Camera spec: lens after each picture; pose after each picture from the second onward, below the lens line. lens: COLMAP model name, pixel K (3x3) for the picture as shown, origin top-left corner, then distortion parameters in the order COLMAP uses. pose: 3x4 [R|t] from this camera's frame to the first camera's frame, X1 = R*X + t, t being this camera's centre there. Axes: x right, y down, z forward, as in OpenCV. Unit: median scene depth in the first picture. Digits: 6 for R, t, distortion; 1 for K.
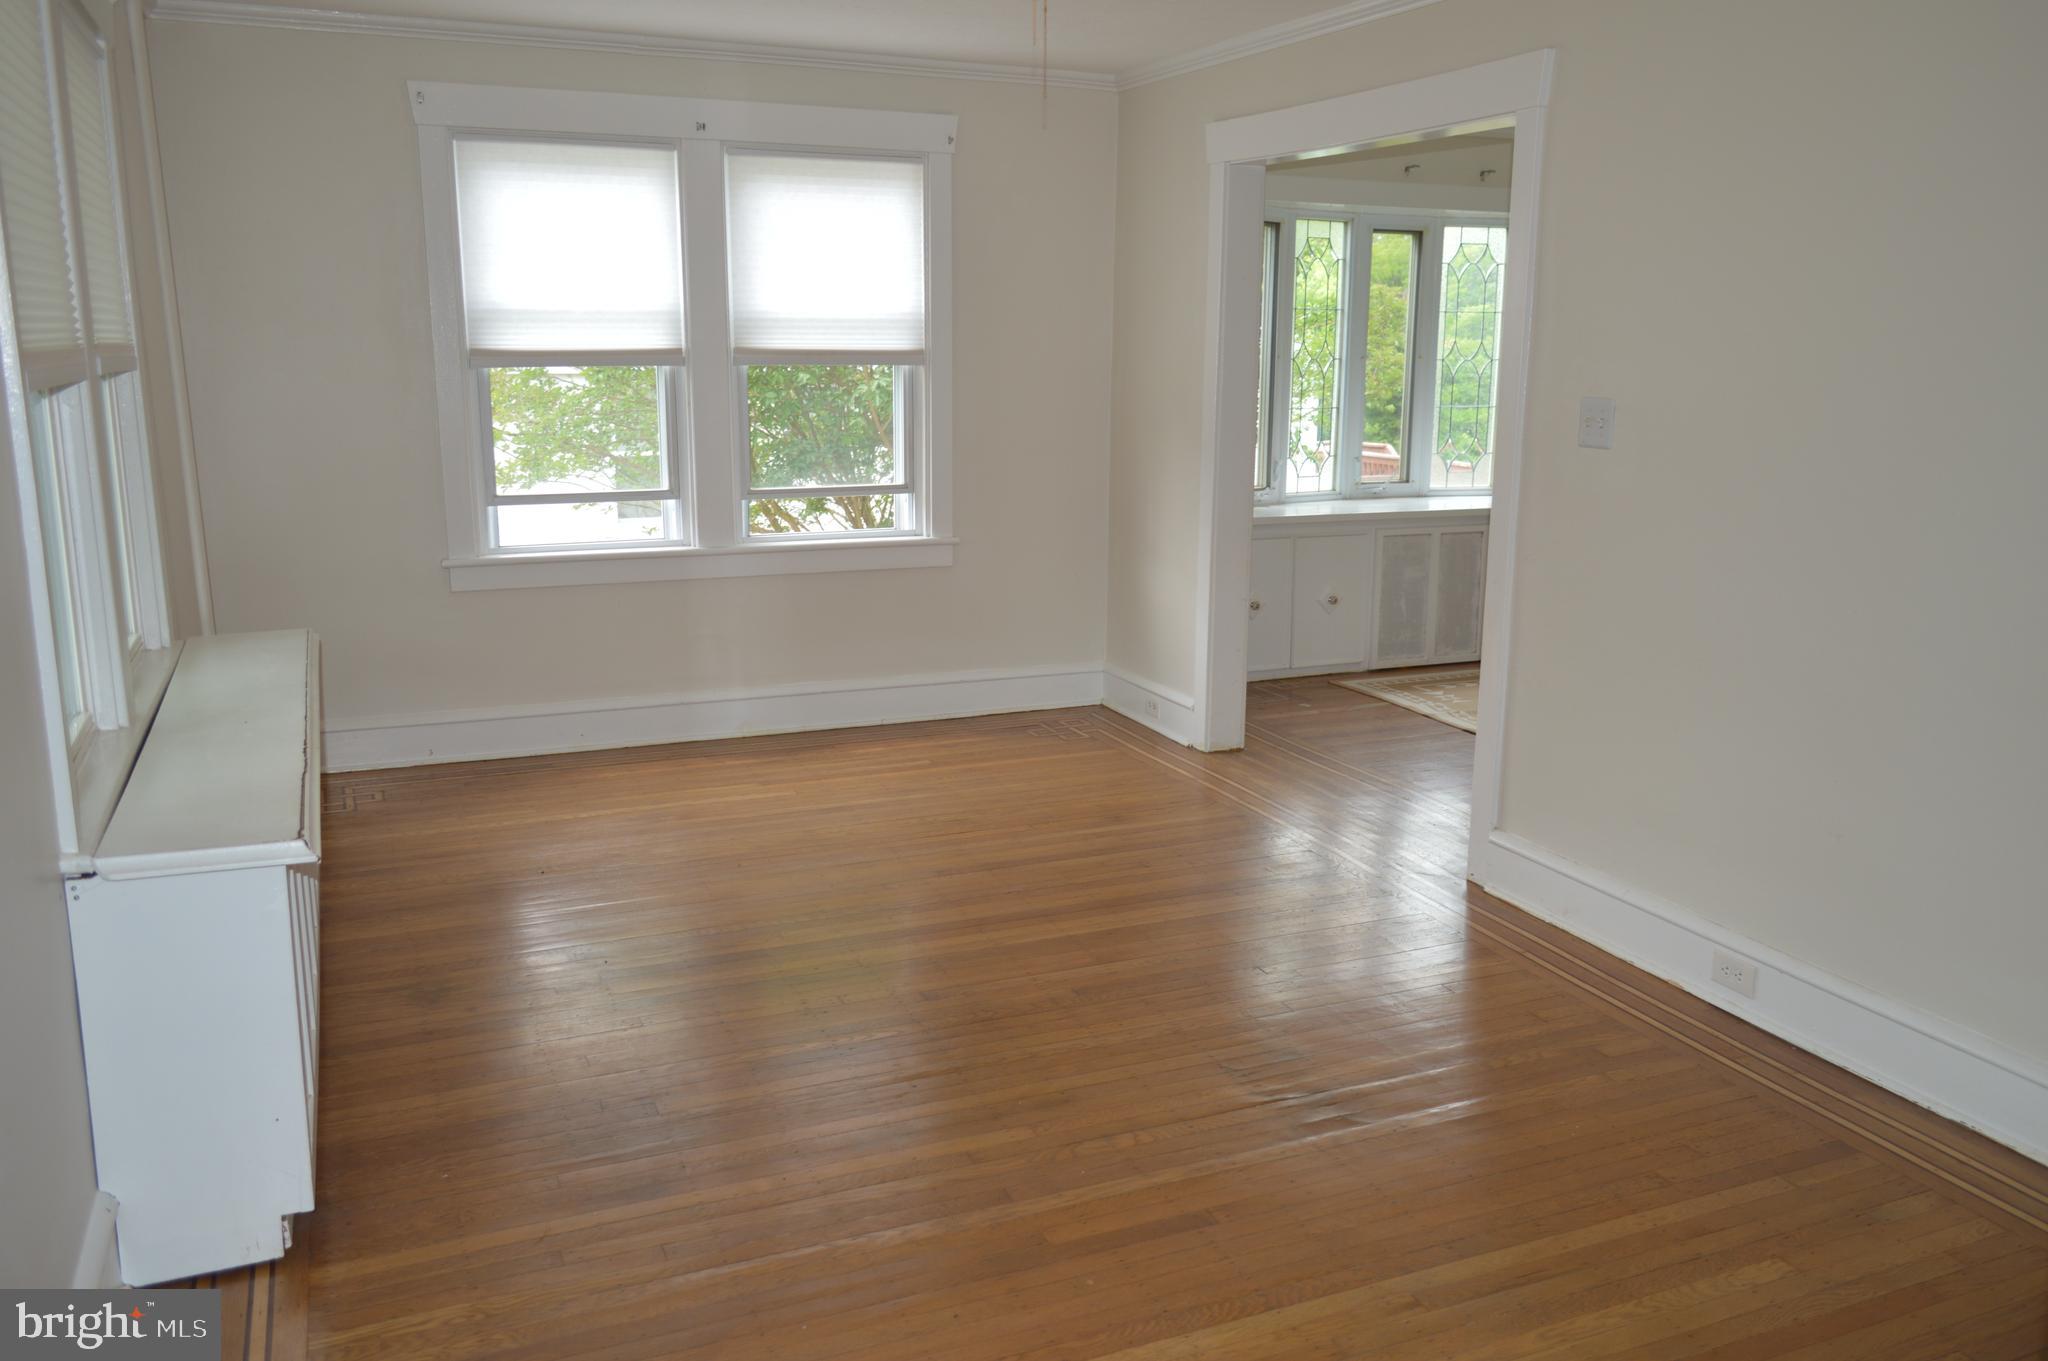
lens RADIAL K [[1605.6, 0, 1024.0], [0, 1605.6, 680.5], [0, 0, 1]] dist [-0.030534, 0.000473]
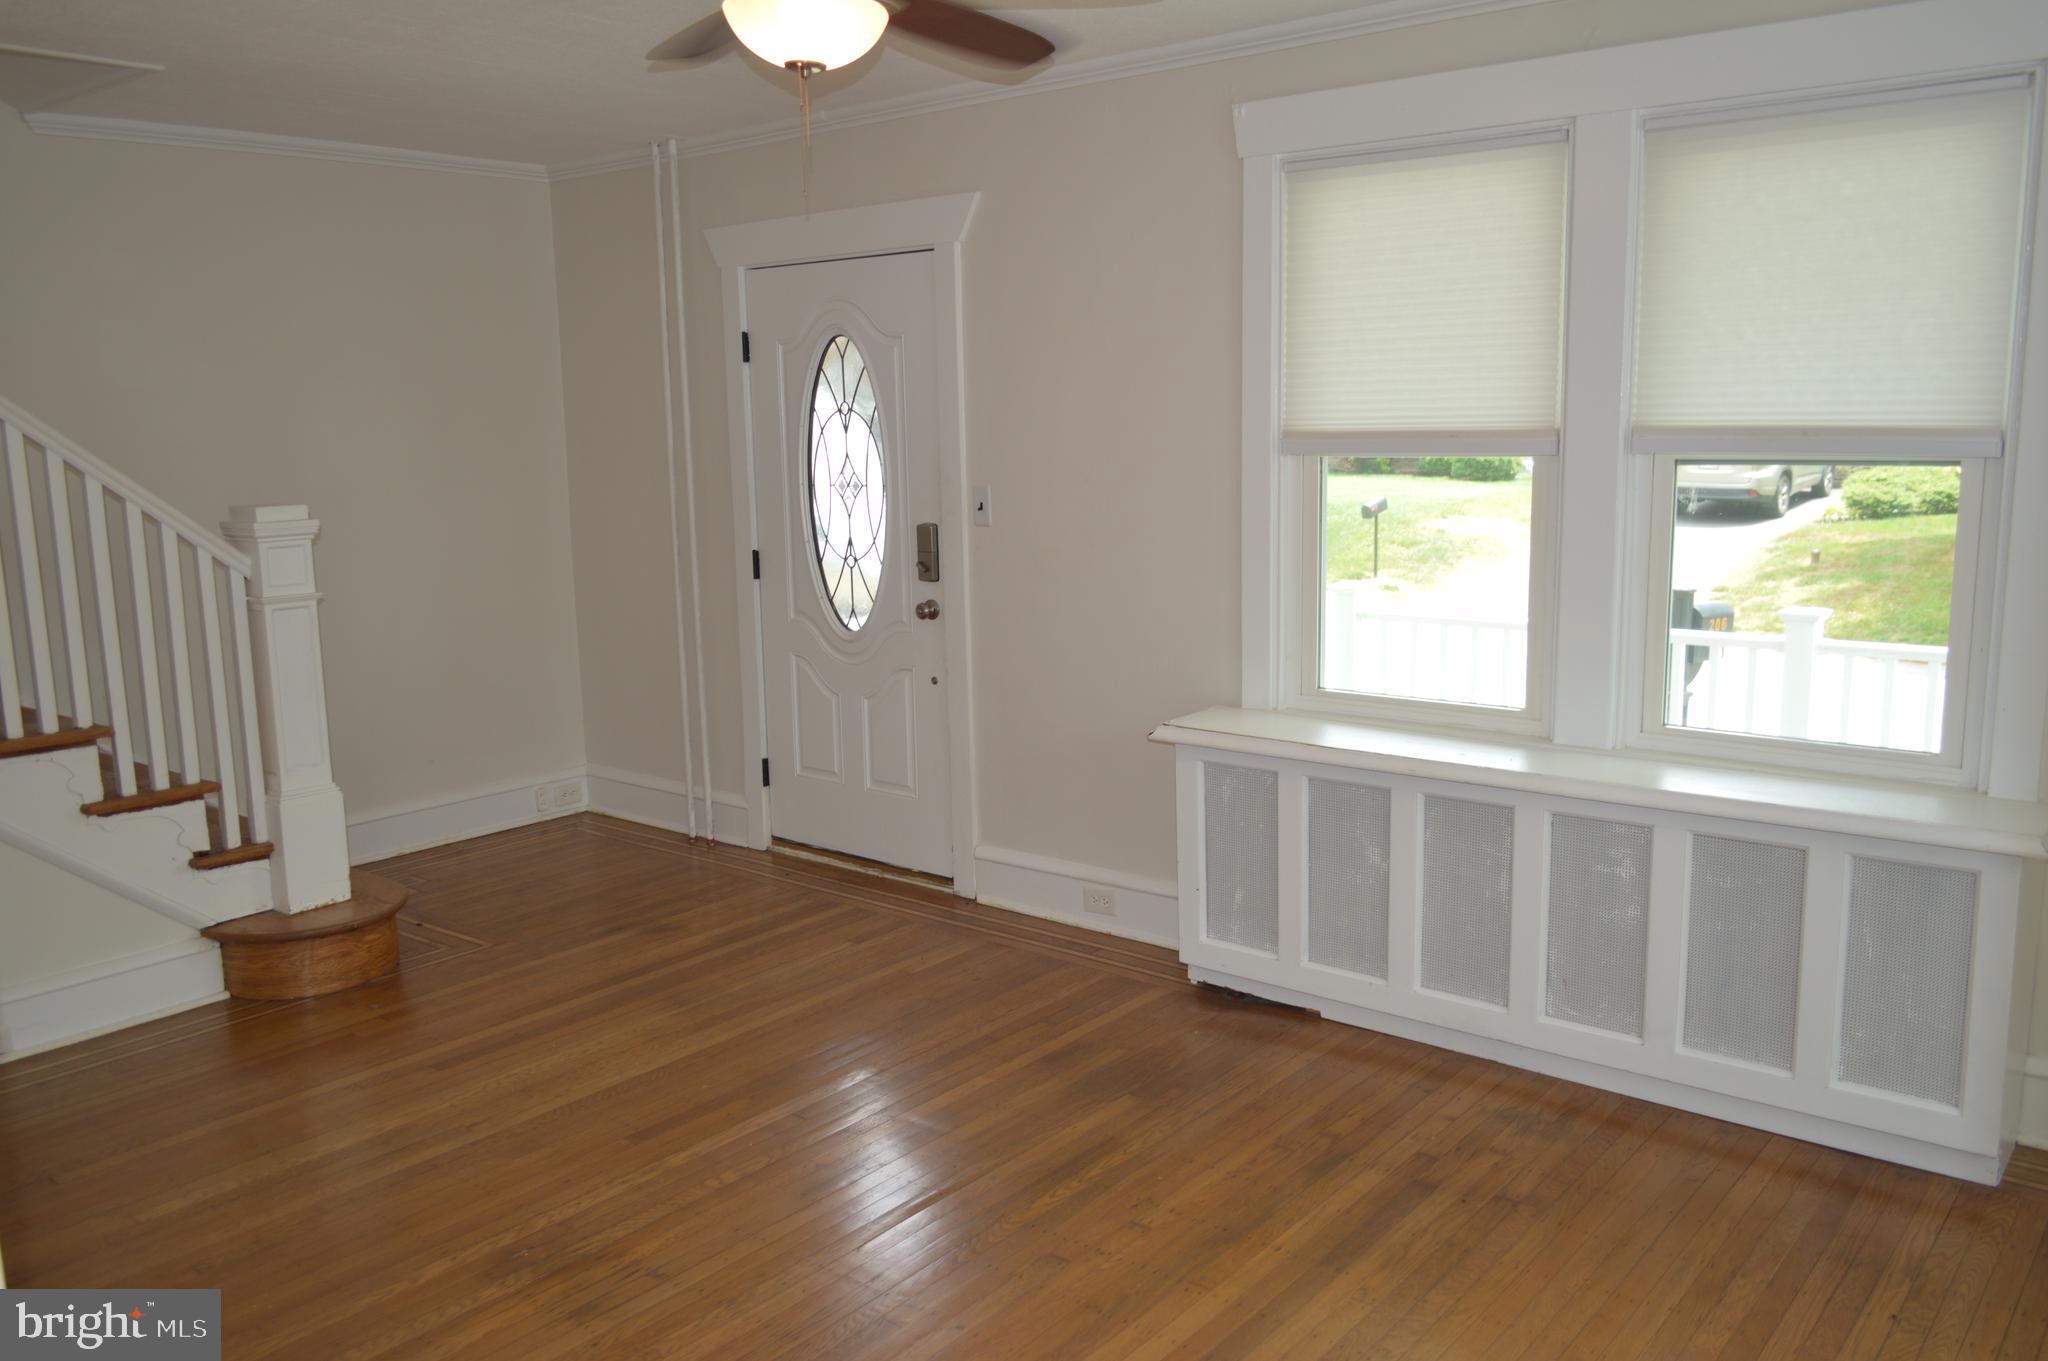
lens RADIAL K [[1605.6, 0, 1024.0], [0, 1605.6, 680.5], [0, 0, 1]] dist [-0.030534, 0.000473]
pose [[-0.888112, 0.081663, -0.452314, 0.357398], [-0.087238, 0.936252, 0.340327, -0.420090], [0.451272, 0.341708, -0.824372, 1.924783]]
